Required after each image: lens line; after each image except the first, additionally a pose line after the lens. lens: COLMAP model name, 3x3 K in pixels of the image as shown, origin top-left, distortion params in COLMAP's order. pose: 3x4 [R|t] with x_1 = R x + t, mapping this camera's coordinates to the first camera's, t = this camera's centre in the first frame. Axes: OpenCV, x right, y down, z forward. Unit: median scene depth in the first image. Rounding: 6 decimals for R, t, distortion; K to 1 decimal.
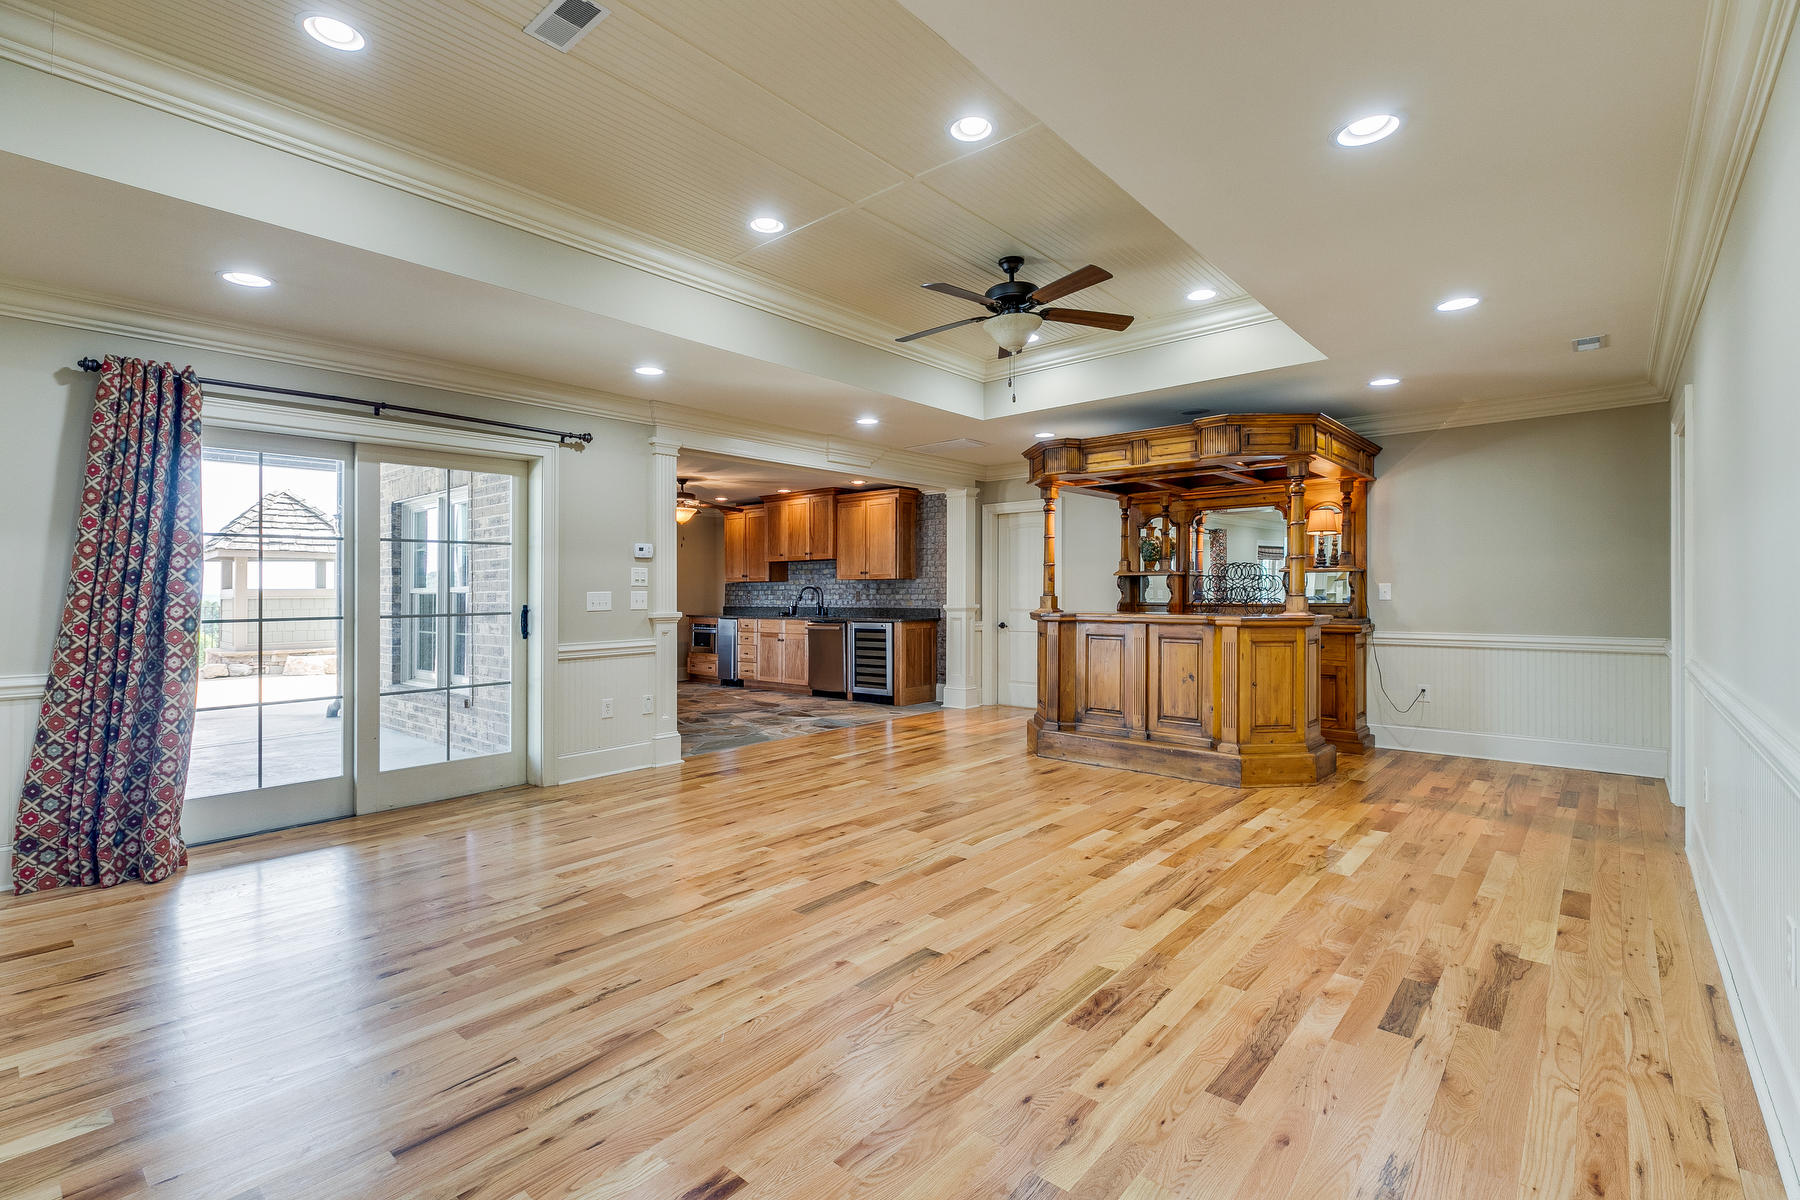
lens RADIAL K [[810.0, 0, 897.7], [0, 810.0, 592.8], [0, 0, 1]] dist [0.005480, -0.001214]
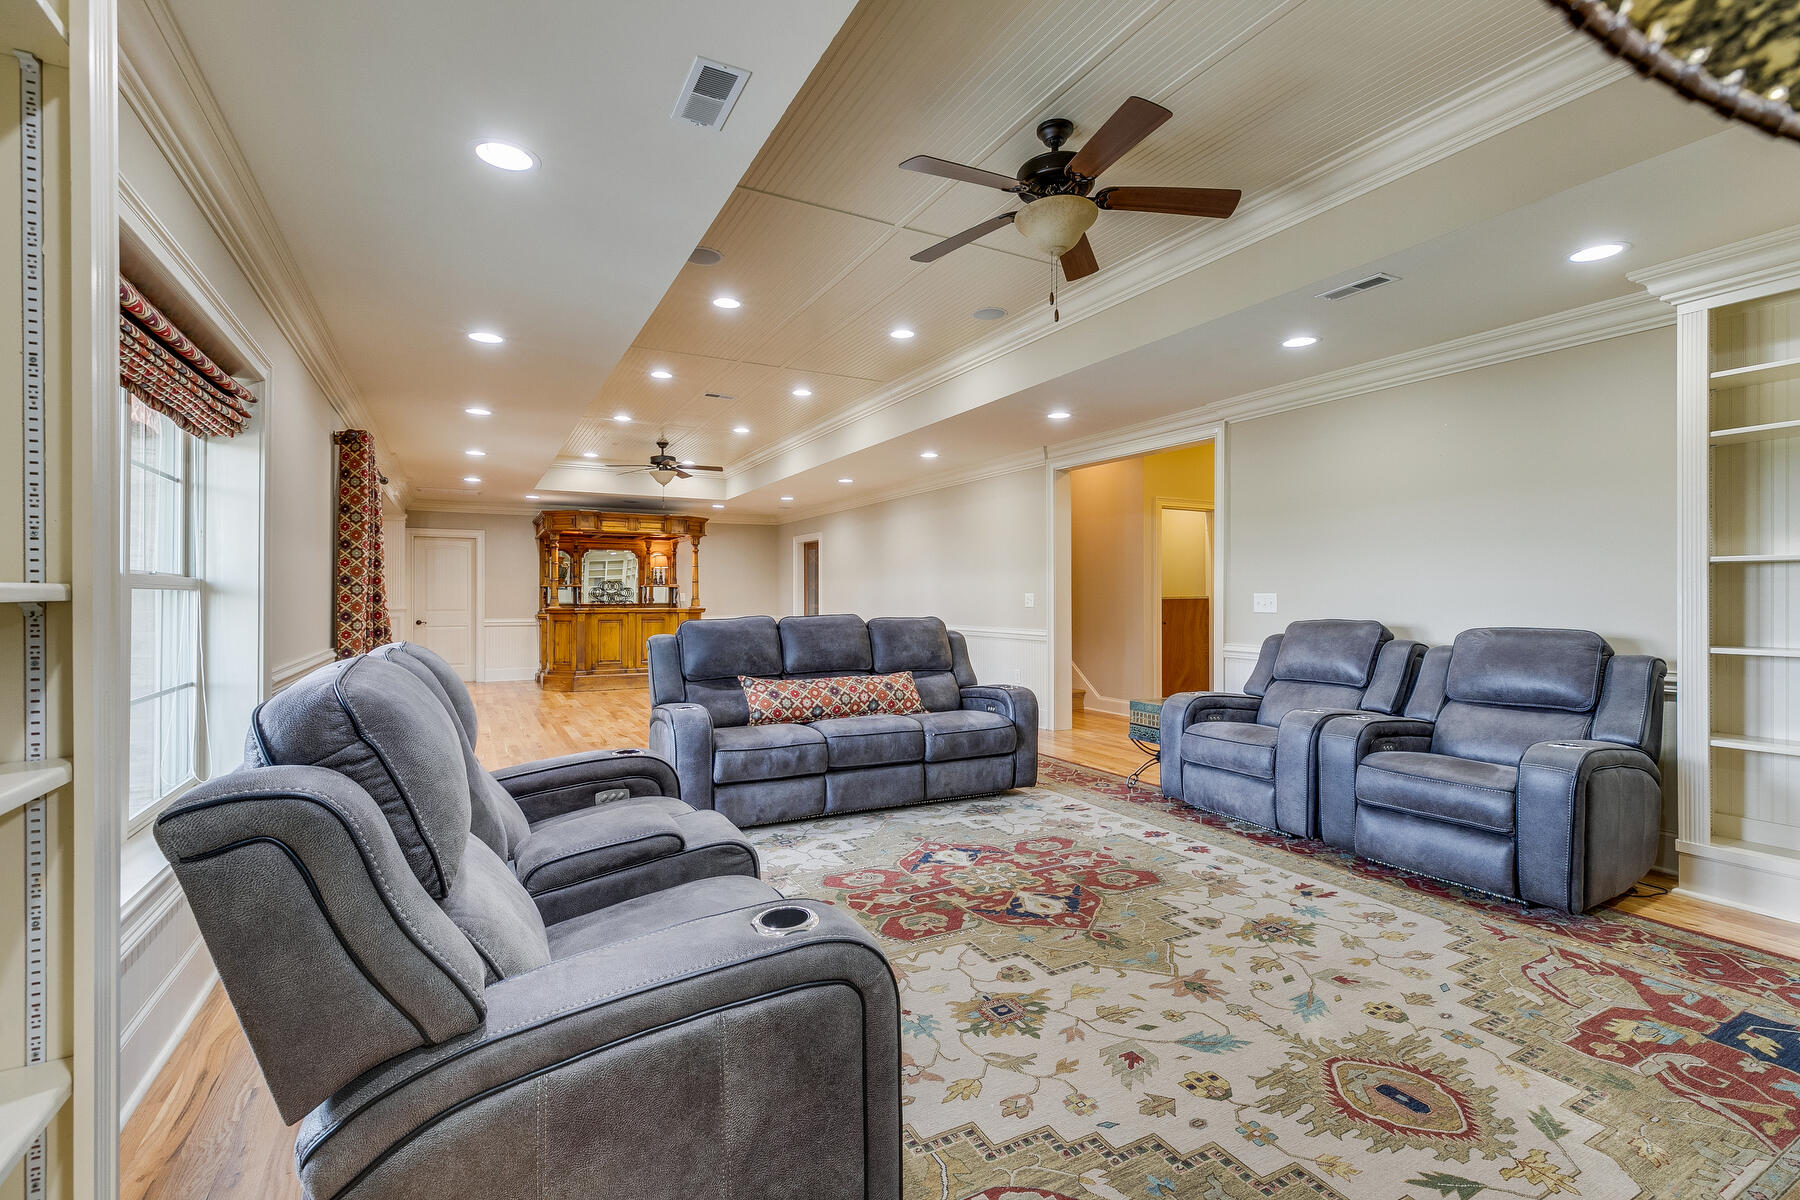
lens RADIAL K [[810.0, 0, 895.5], [0, 810.0, 597.7], [0, 0, 1]] dist [0.005480, -0.001214]
pose [[0.351329, 0.005050, 0.936238, -1.322193], [-0.002347, 0.999987, -0.004514, 0.008869], [-0.936249, -0.000612, 0.351336, -0.271146]]
